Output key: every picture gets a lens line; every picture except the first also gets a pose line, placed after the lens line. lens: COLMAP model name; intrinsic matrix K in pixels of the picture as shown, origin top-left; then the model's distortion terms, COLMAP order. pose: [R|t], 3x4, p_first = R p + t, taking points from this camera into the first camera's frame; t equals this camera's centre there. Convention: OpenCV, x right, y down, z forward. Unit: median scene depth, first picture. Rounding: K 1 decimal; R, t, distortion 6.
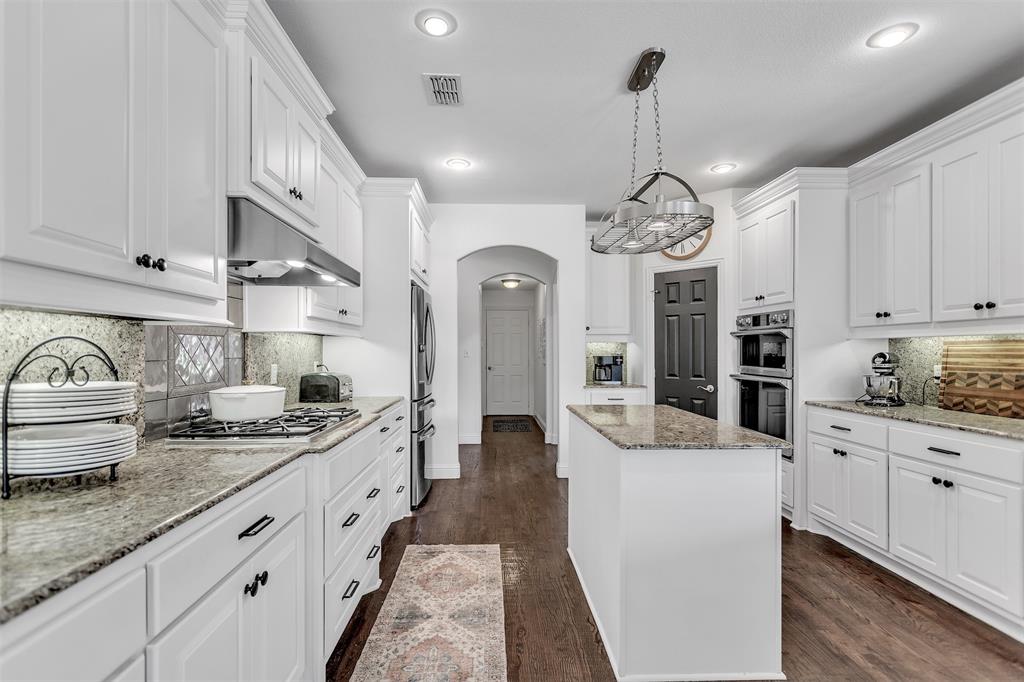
lens RADIAL K [[490.0, 0, 512.0], [0, 490.0, 341.0], [0, 0, 1]] dist [0.000885, 0.000131]
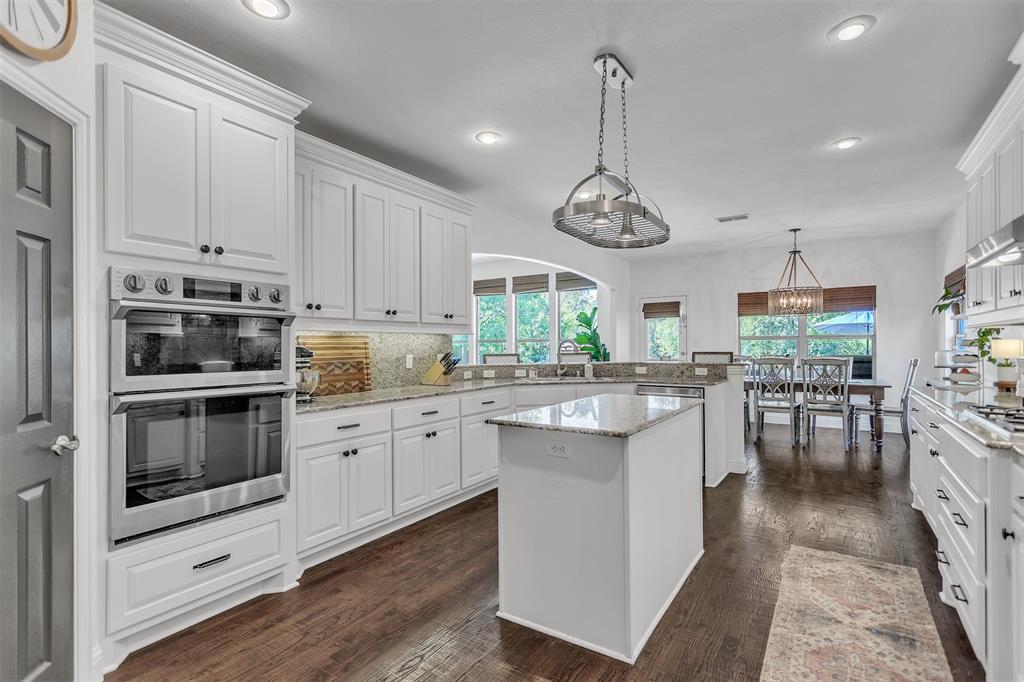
lens RADIAL K [[490.0, 0, 512.0], [0, 490.0, 341.0], [0, 0, 1]] dist [0.000885, 0.000131]
pose [[-0.808580, 0.010991, 0.588283, -0.147341], [-0.004266, 0.999690, -0.024542, 0.042348], [-0.588370, -0.022354, -0.808283, 1.800238]]
